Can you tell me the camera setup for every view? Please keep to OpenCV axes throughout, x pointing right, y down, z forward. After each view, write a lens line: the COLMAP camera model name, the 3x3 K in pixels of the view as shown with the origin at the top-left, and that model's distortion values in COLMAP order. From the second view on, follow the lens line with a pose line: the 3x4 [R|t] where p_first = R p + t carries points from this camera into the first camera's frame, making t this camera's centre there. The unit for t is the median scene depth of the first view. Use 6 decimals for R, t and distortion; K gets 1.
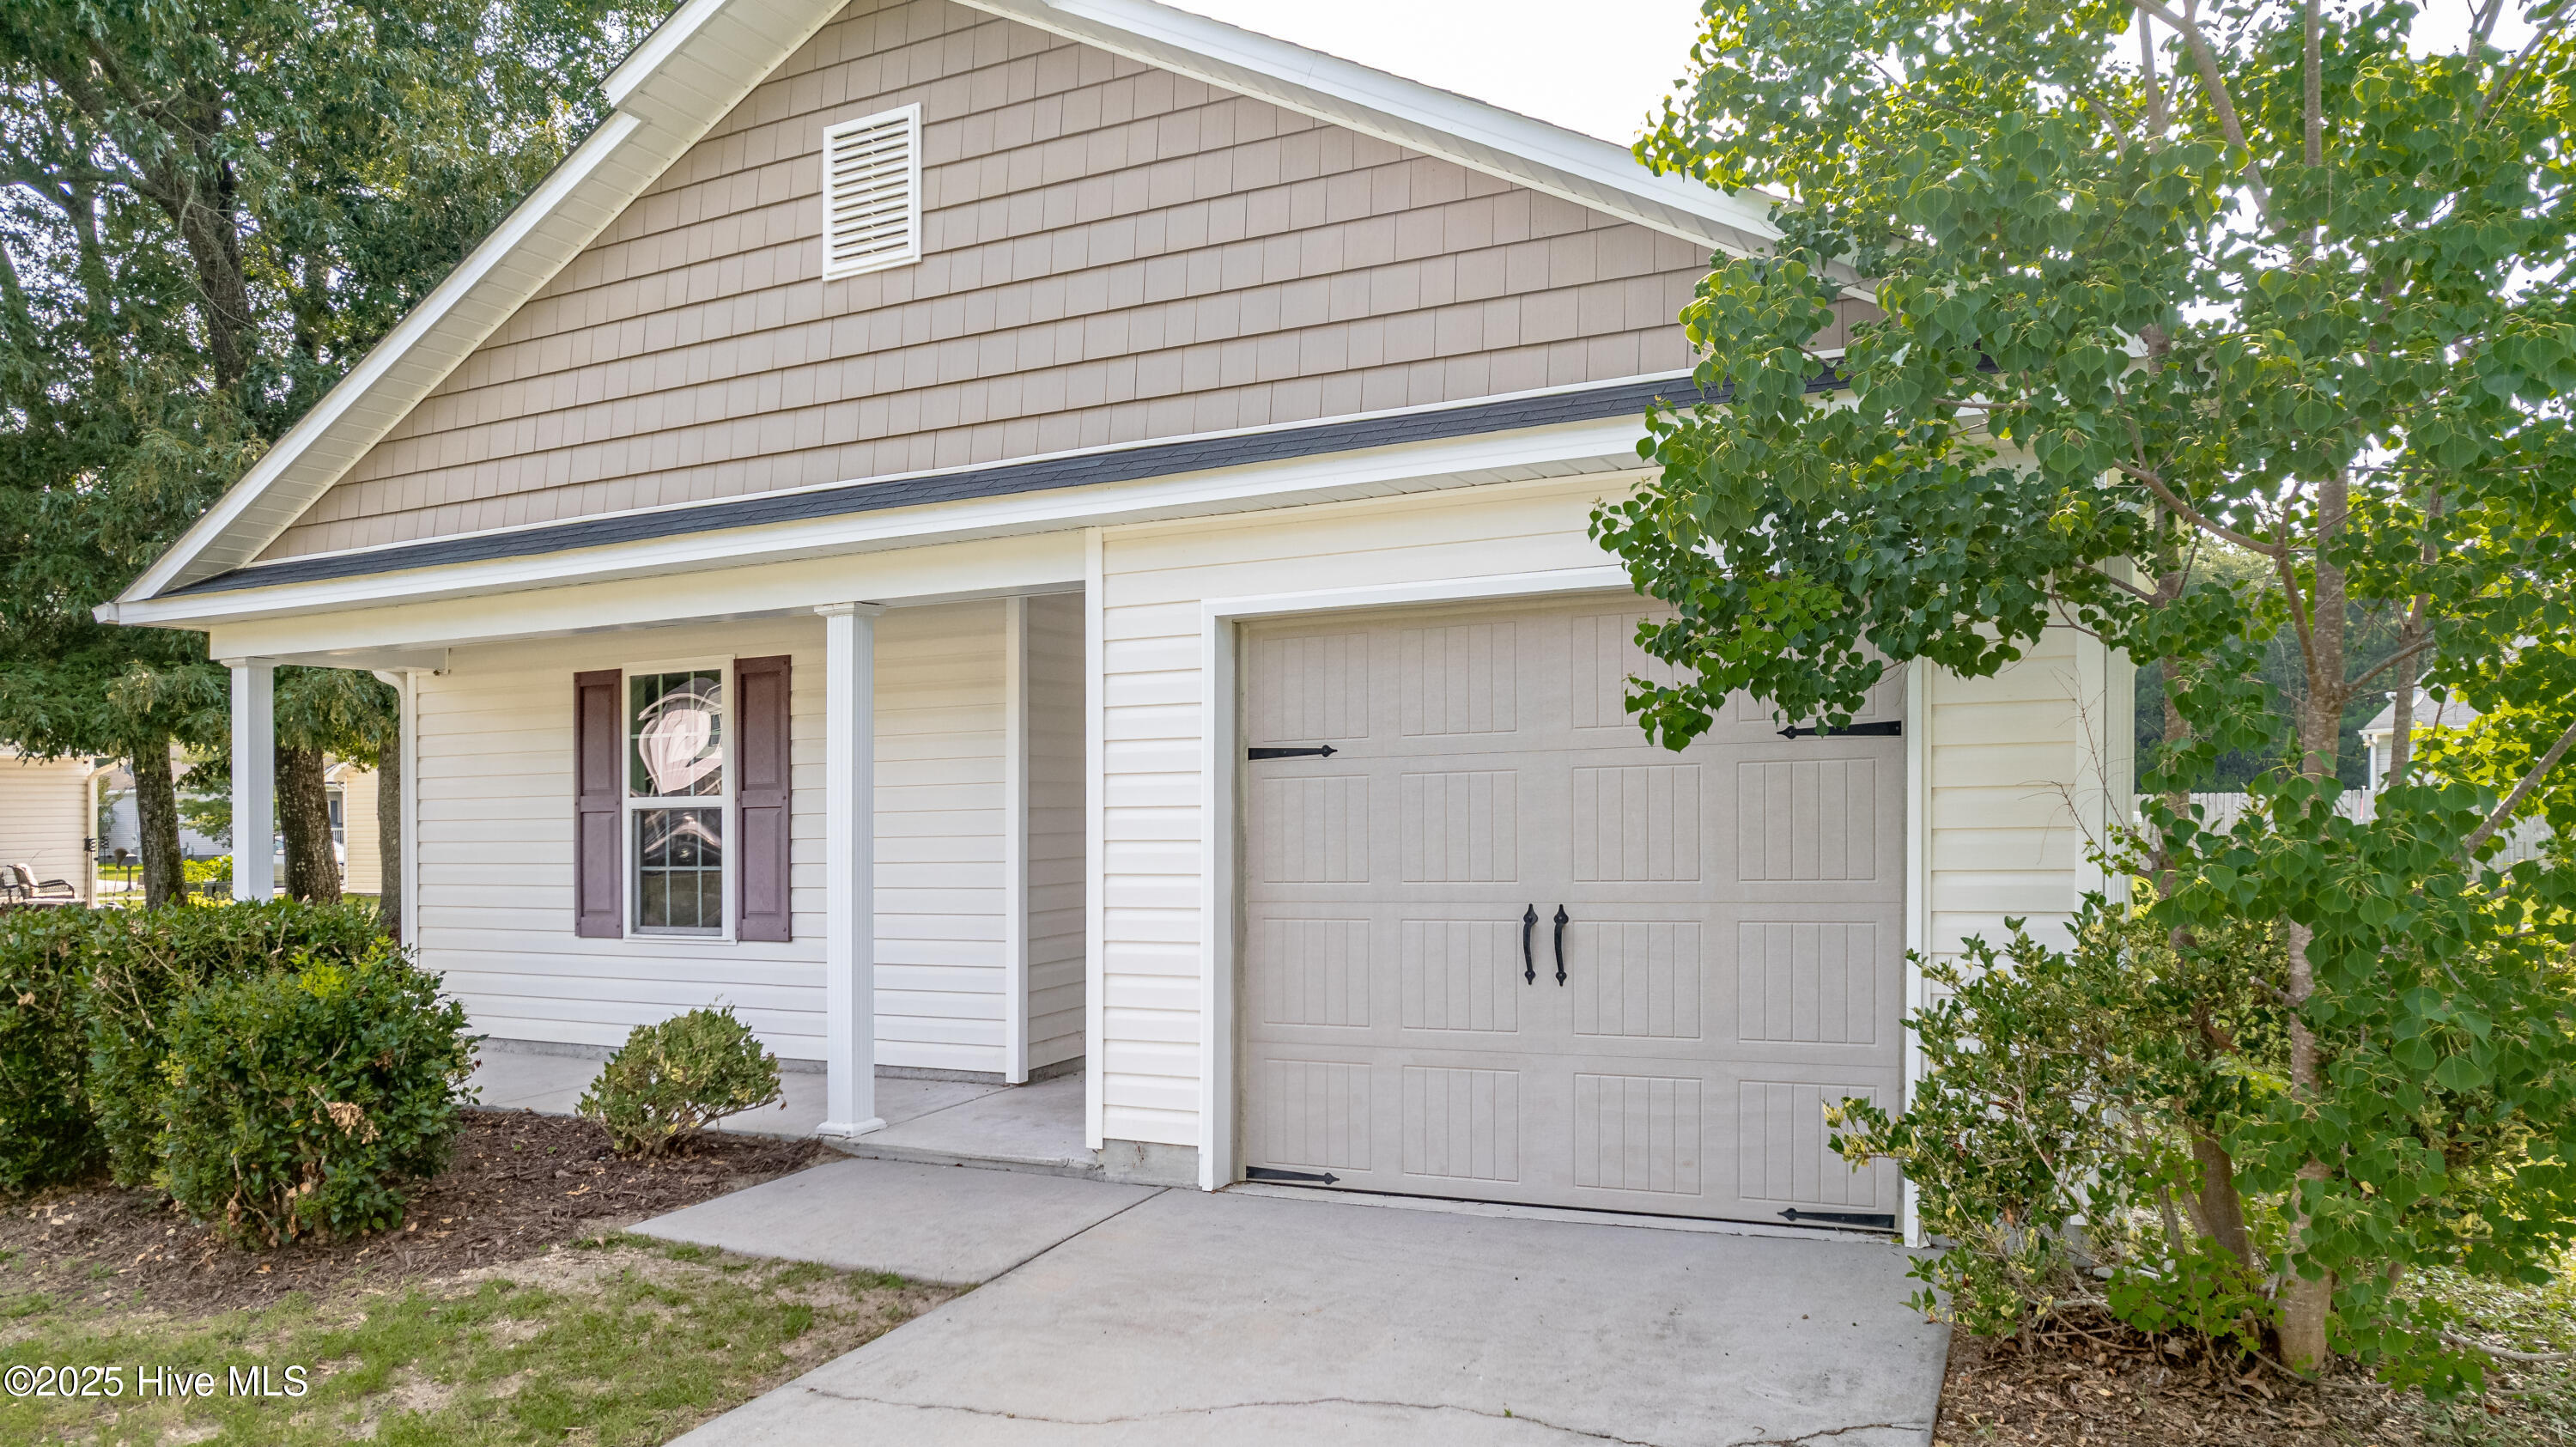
lens RADIAL K [[1786.1, 0, 1274.2], [0, 1786.1, 826.3], [0, 0, 1]] dist [-0.058058, 0.002973]
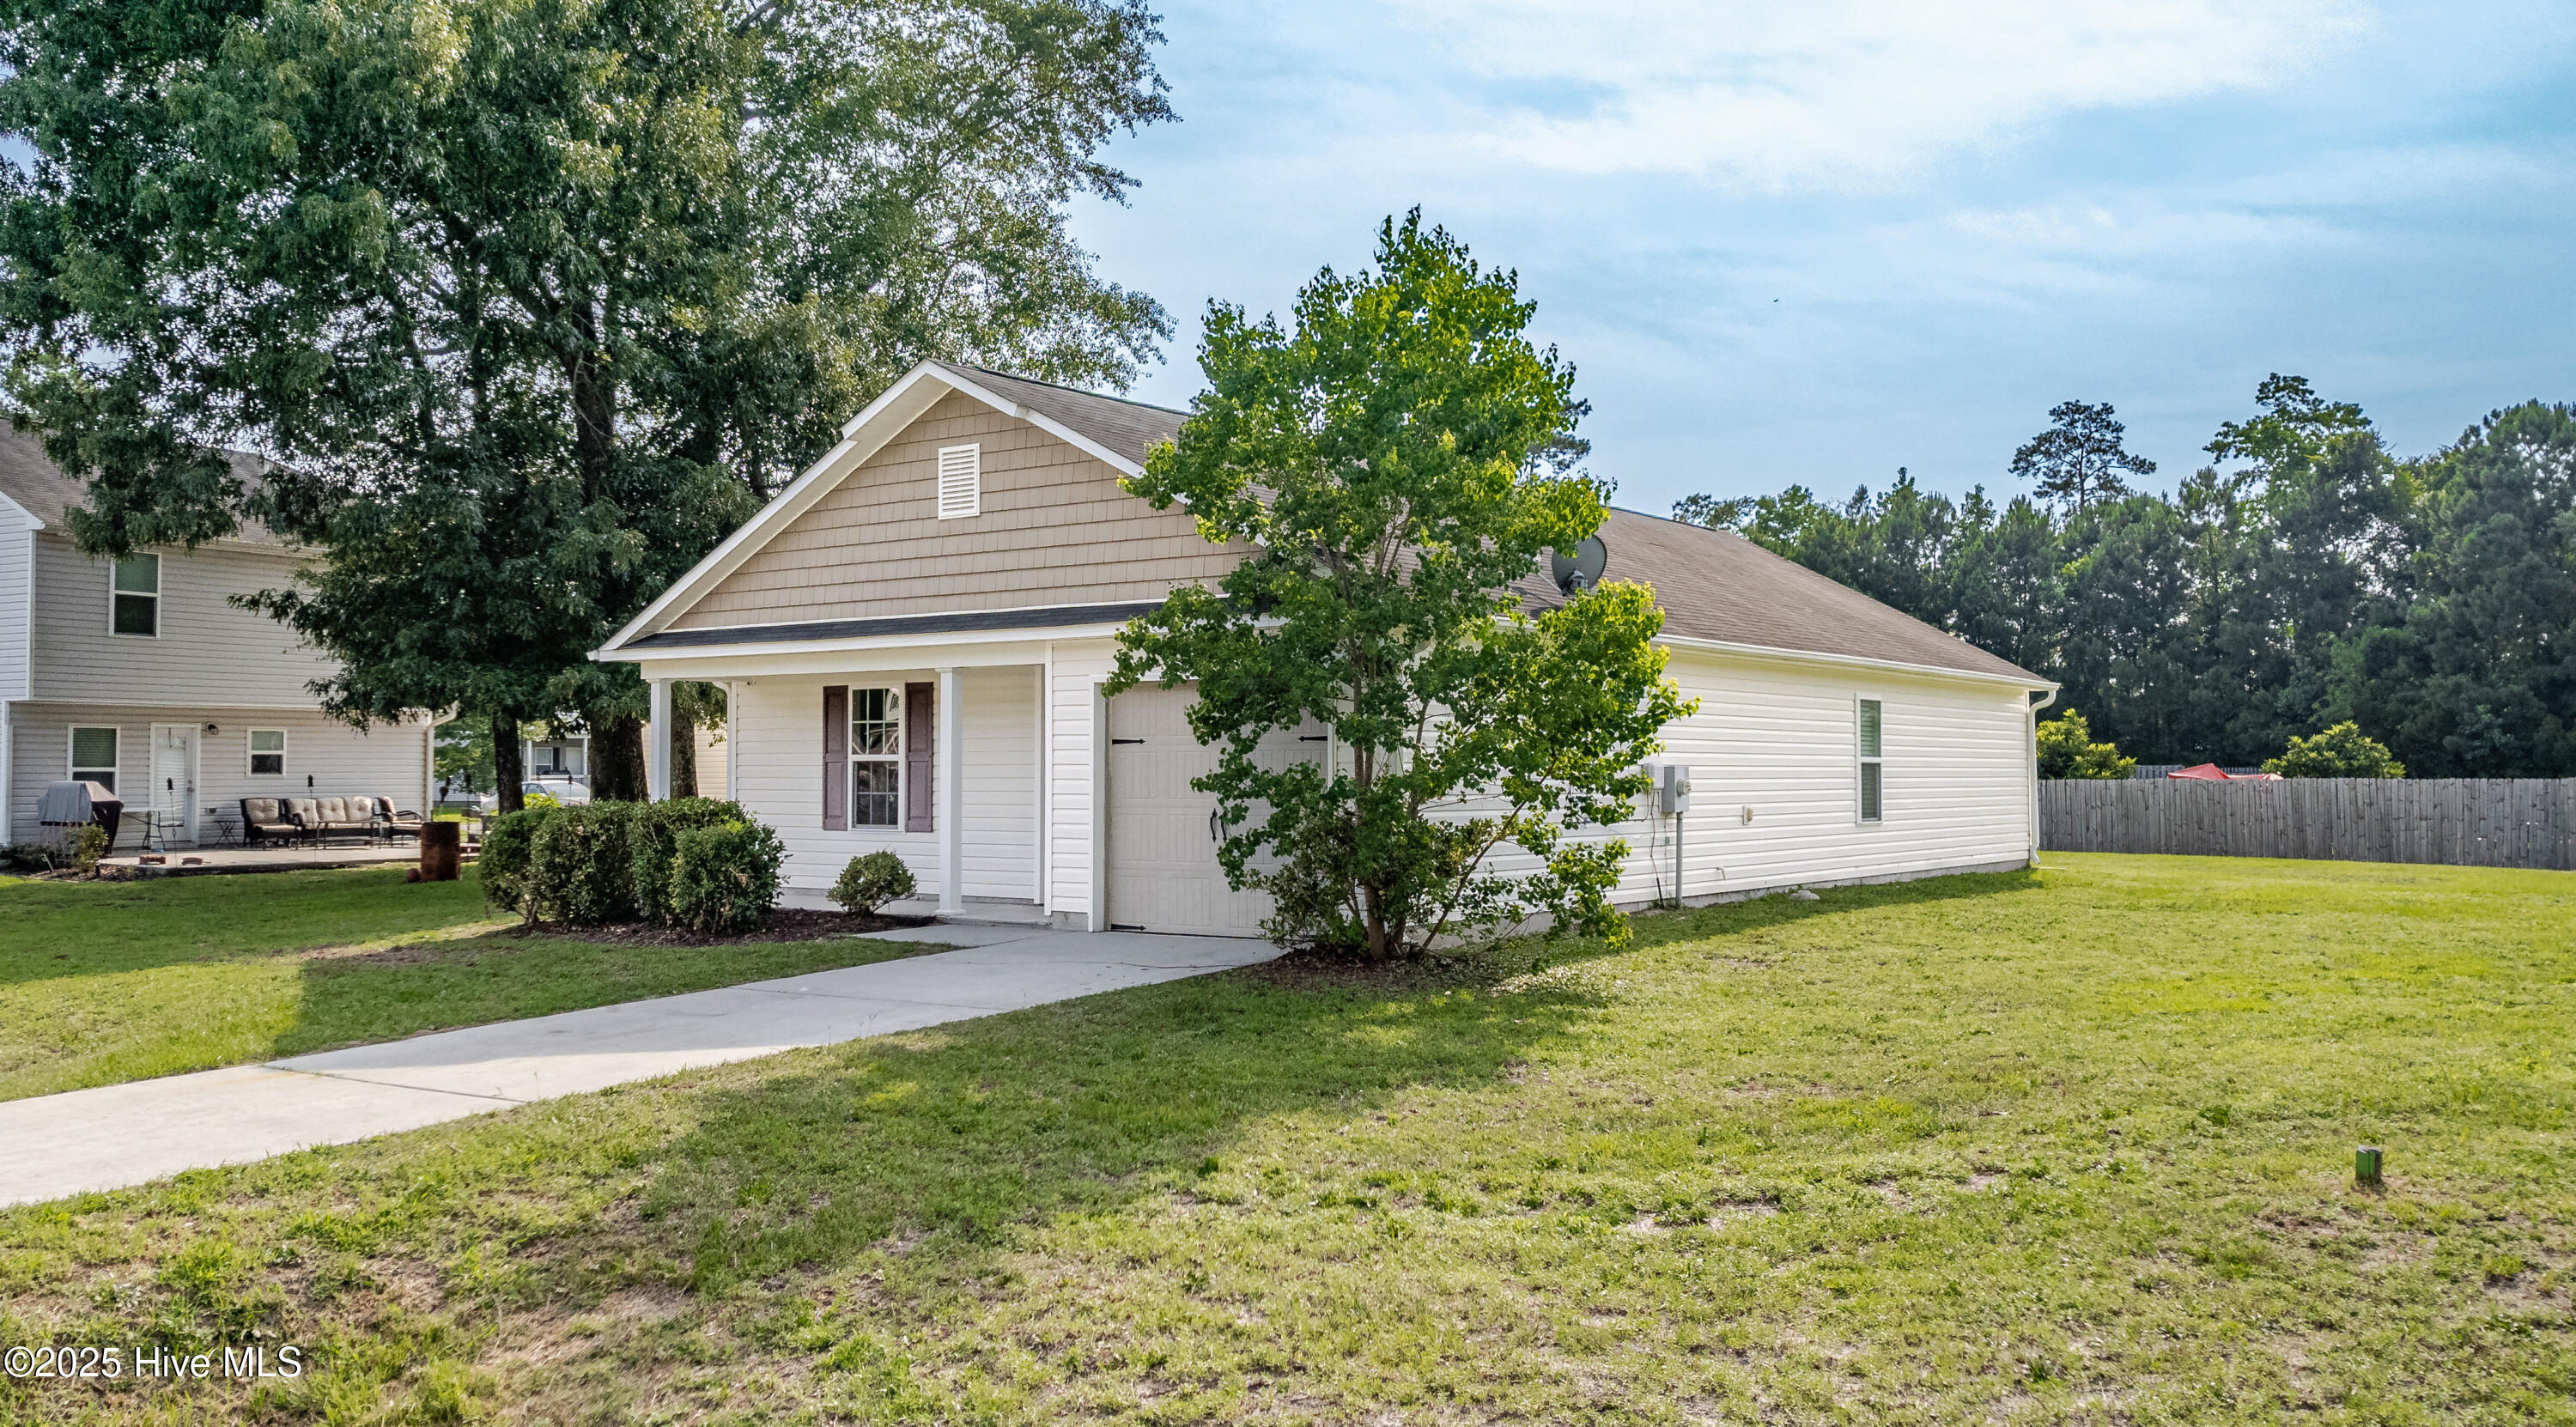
lens RADIAL K [[2338.6, 0, 1288.0], [0, 2338.6, 713.5], [0, 0, 1]] dist [-0.136522, 0.152948]
pose [[0.985865, 0.005638, -0.167445, 0.663622], [-0.010532, 0.999542, -0.028359, 0.005951], [0.167209, 0.029722, 0.985473, -1.780966]]
